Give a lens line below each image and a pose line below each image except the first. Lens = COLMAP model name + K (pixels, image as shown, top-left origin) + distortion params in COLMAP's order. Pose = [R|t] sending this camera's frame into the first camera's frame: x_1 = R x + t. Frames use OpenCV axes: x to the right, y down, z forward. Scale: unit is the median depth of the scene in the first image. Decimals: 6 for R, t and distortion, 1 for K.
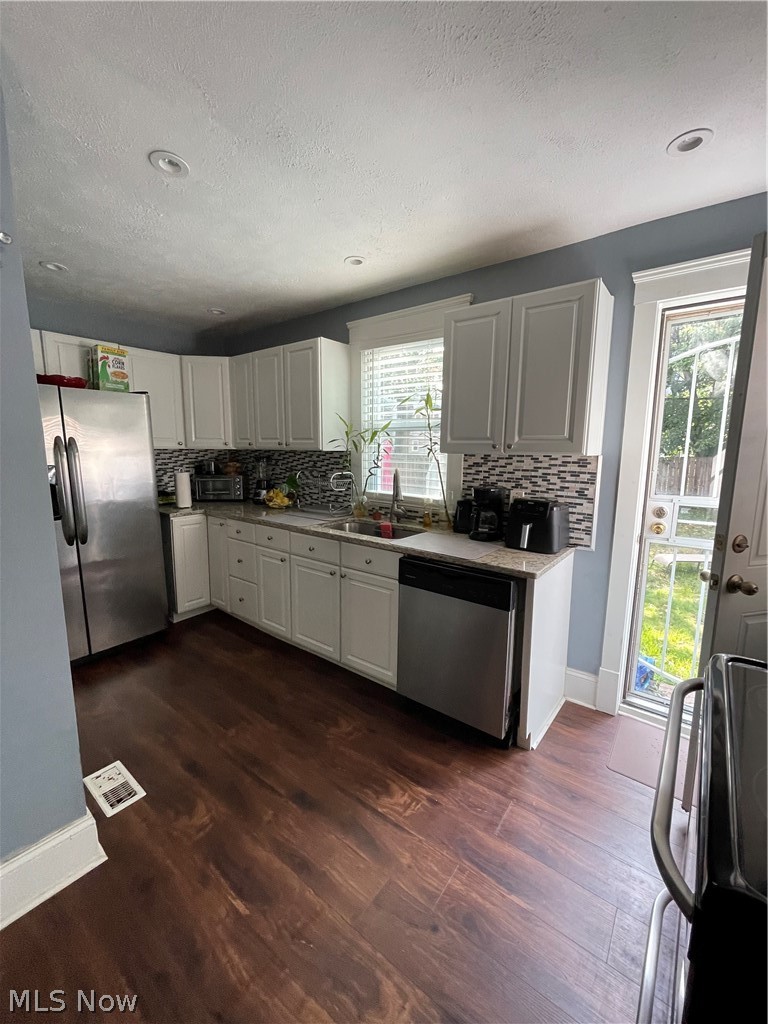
lens RADIAL K [[417.7, 0, 376.8], [0, 417.7, 509.6], [0, 0, 1]] dist [-0.002108, 0.001240]
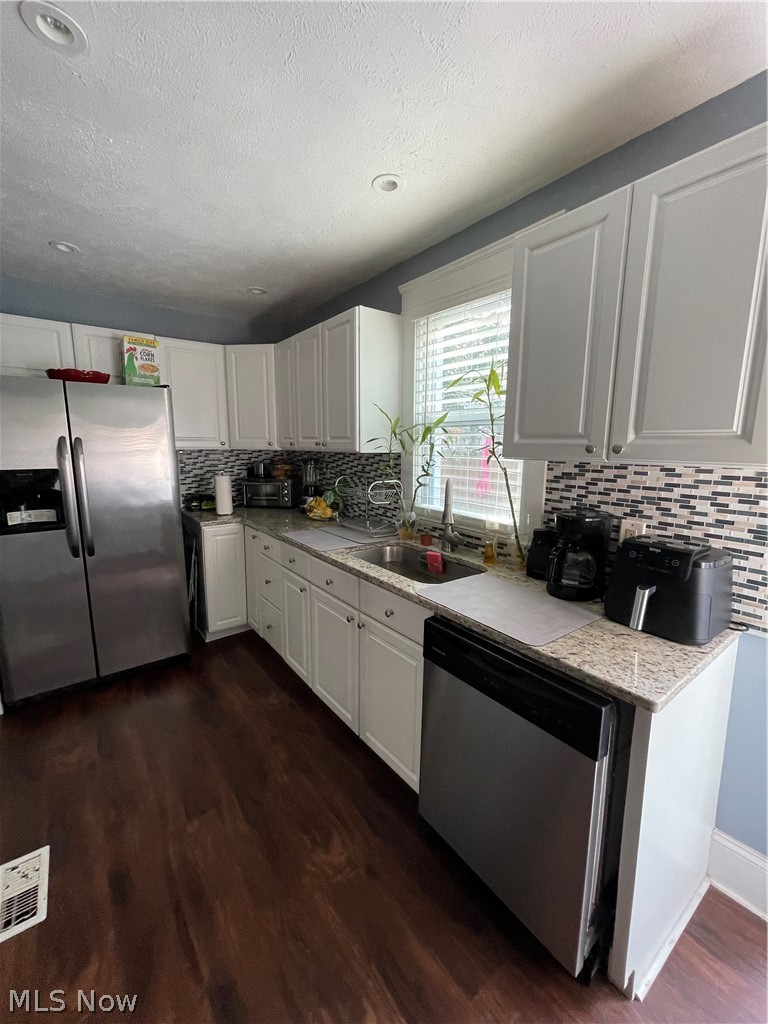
lens RADIAL K [[417.7, 0, 376.0], [0, 417.7, 510.5], [0, 0, 1]] dist [-0.002108, 0.001240]
pose [[0.966318, 0.039247, -0.254340, 0.120455], [-0.037535, 0.999228, 0.011583, -0.050915], [0.254598, -0.001646, 0.967046, 0.295328]]
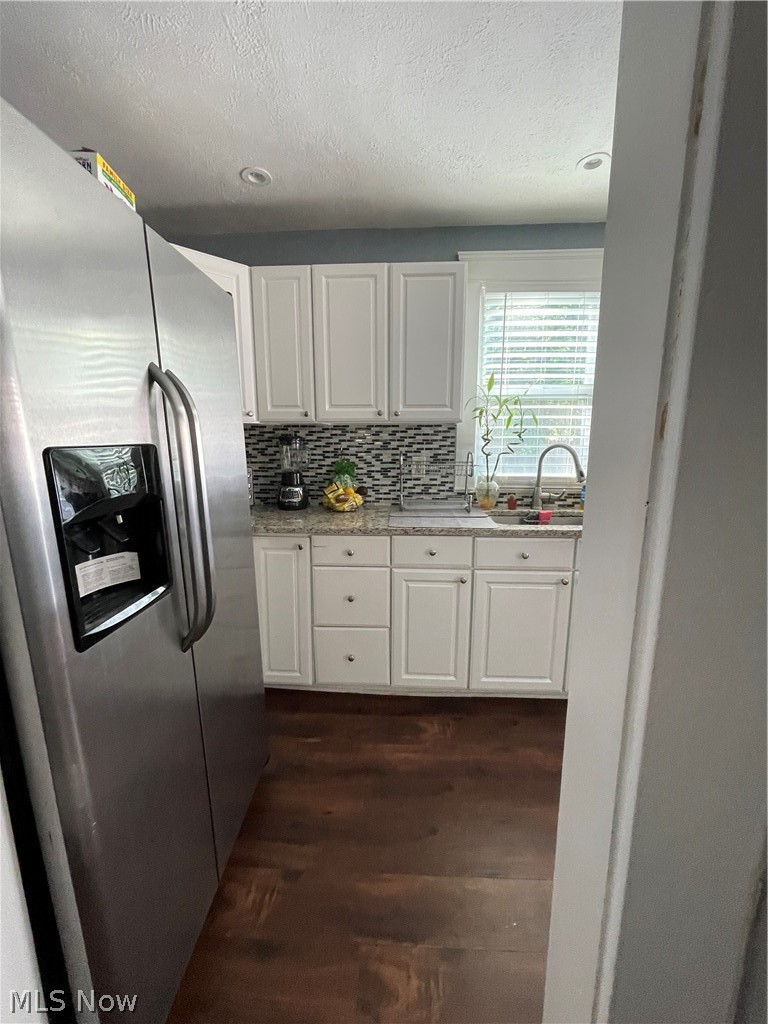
lens RADIAL K [[417.7, 0, 373.9], [0, 417.7, 508.7], [0, 0, 1]] dist [-0.002108, 0.001240]
pose [[0.811796, -0.129008, 0.569512, -0.817876], [0.095847, 0.991501, 0.087975, -0.089380], [-0.576021, -0.016832, 0.817262, 0.583953]]
